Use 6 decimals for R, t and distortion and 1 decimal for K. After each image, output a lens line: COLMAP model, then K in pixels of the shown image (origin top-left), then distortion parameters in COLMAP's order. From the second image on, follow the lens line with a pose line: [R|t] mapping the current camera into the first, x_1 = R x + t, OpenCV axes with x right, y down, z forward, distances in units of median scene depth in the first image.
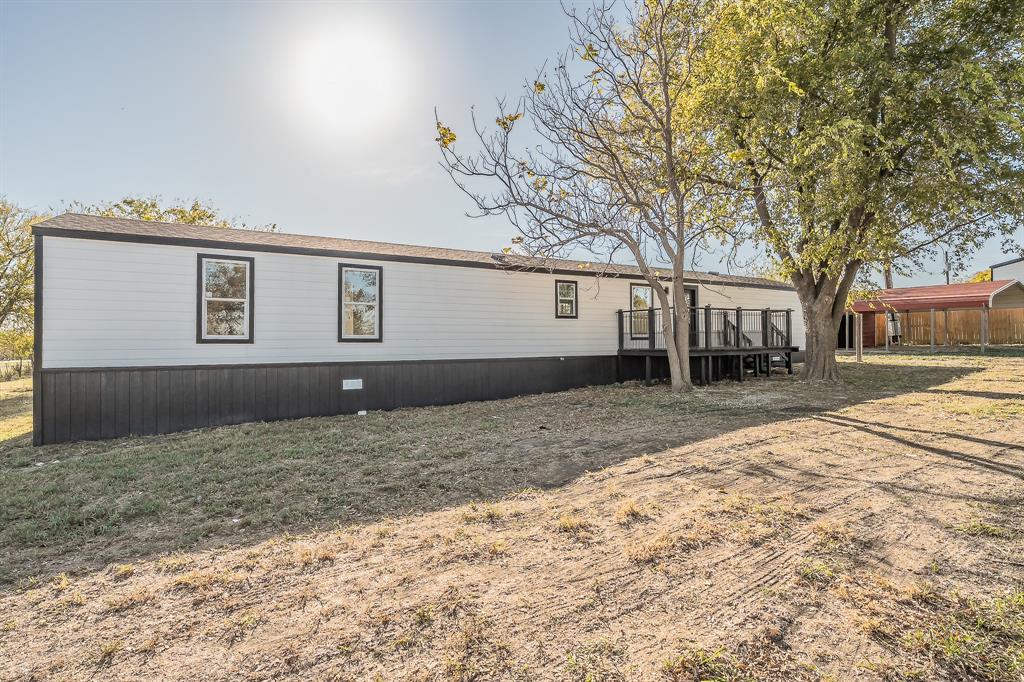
lens RADIAL K [[497.9, 0, 511.9], [0, 497.9, 341.0], [0, 0, 1]] dist [0.003507, -0.001017]
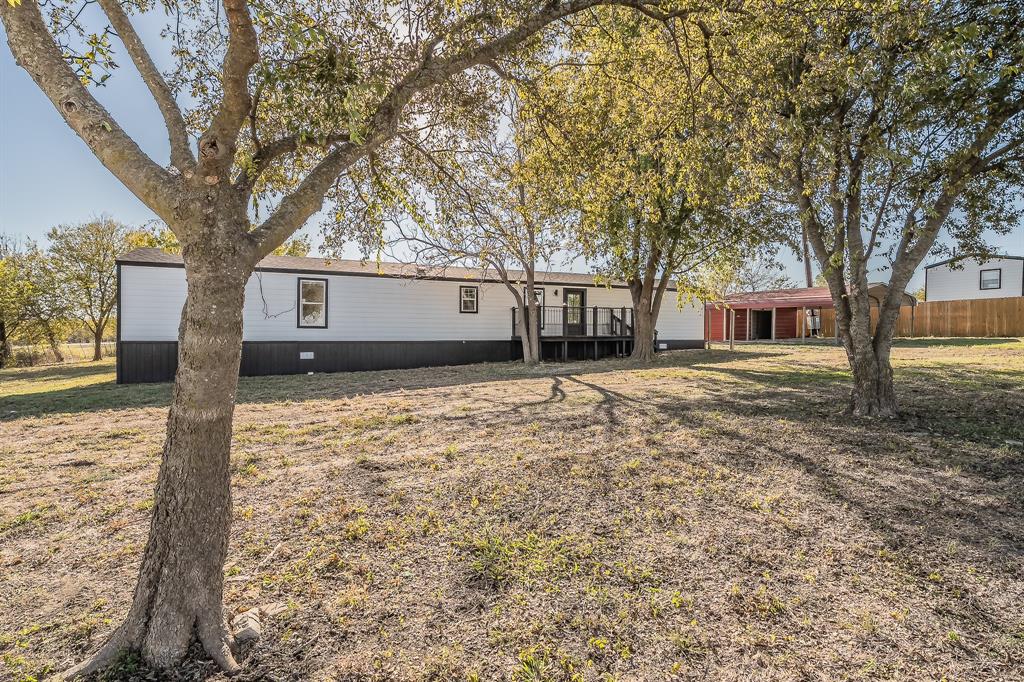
lens RADIAL K [[497.9, 0, 515.1], [0, 497.9, 336.6], [0, 0, 1]] dist [0.003507, -0.001017]
pose [[0.995481, 0.015335, -0.093711, 0.379039], [-0.013939, 0.999782, 0.015528, -0.003116], [0.093929, -0.014152, 0.995478, -0.387298]]
